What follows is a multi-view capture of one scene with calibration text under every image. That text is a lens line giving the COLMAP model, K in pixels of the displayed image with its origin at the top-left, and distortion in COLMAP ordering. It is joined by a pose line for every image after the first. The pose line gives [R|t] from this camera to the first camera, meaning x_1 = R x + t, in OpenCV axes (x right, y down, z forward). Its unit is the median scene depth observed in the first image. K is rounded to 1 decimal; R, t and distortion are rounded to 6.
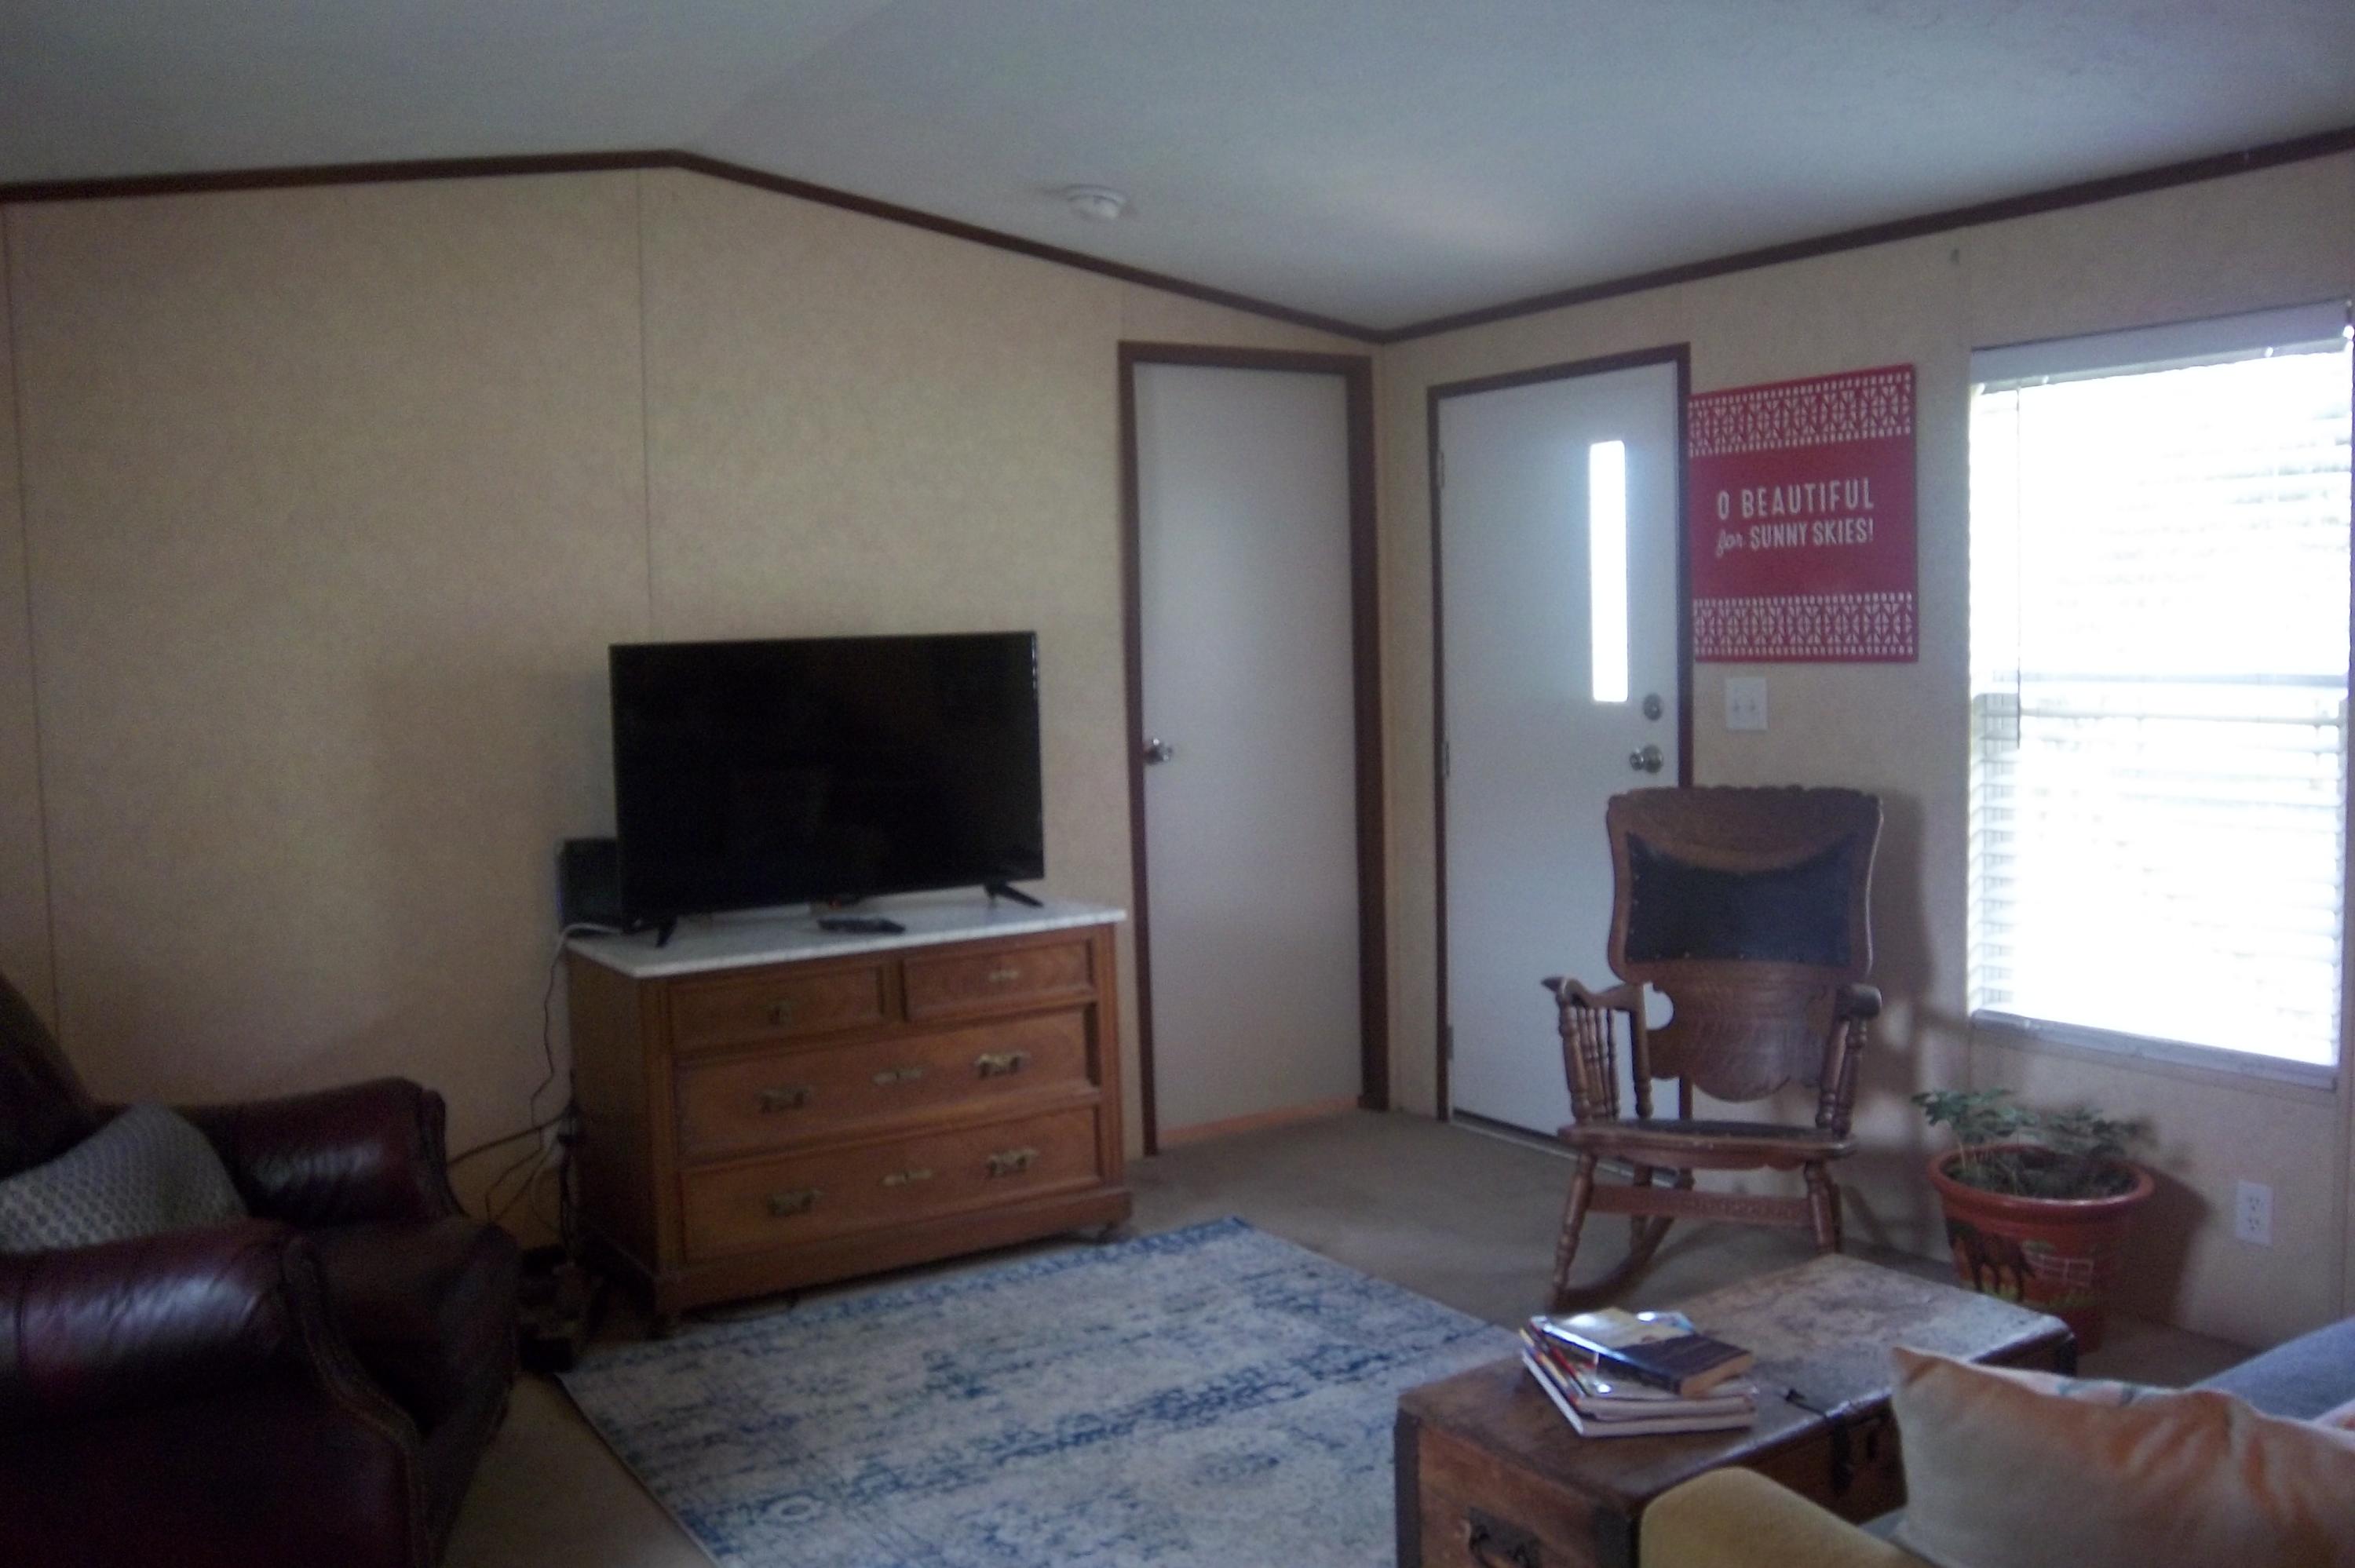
lens RADIAL K [[2014.0, 0, 1173.1], [0, 2014.0, 786.0], [0, 0, 1]] dist [-0.104842, 0.082841]
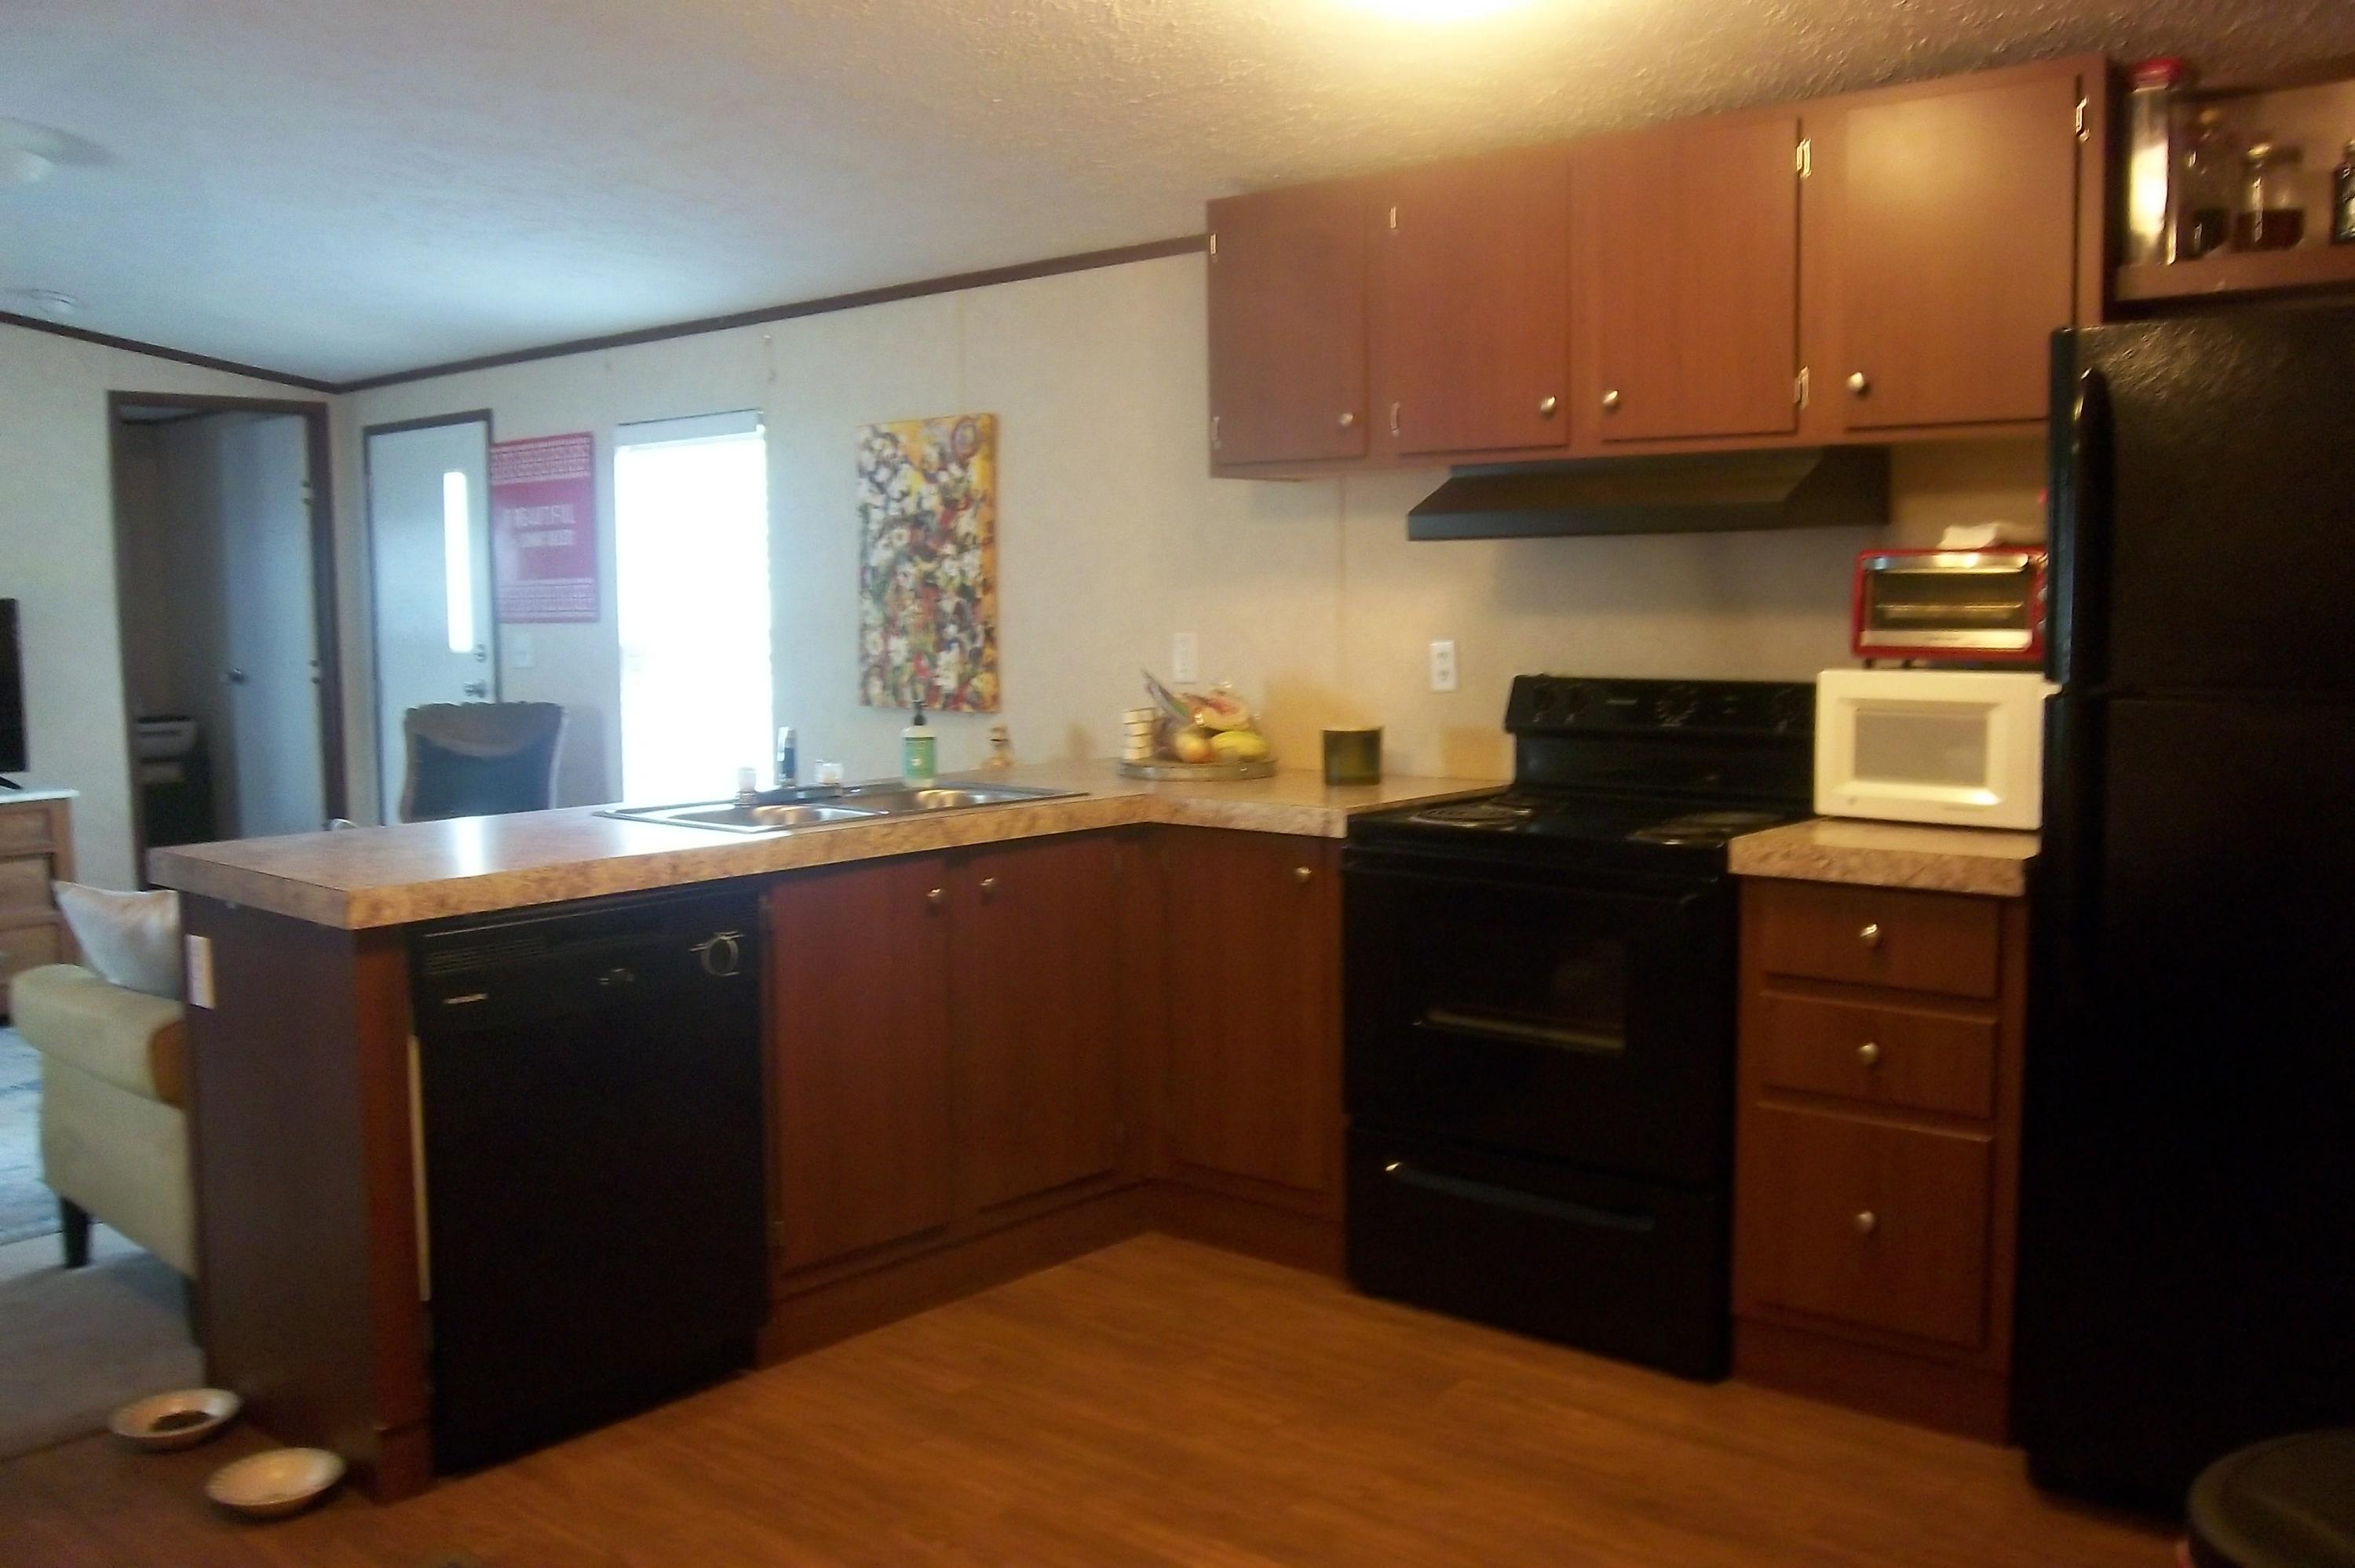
lens RADIAL K [[2014.0, 0, 1186.1], [0, 2014.0, 782.5], [0, 0, 1]] dist [-0.104842, 0.082841]
pose [[0.959992, -0.011688, 0.279783, 0.338170], [0.008006, 0.999866, 0.014297, 0.040708], [-0.279913, -0.011485, 0.959957, -0.576674]]
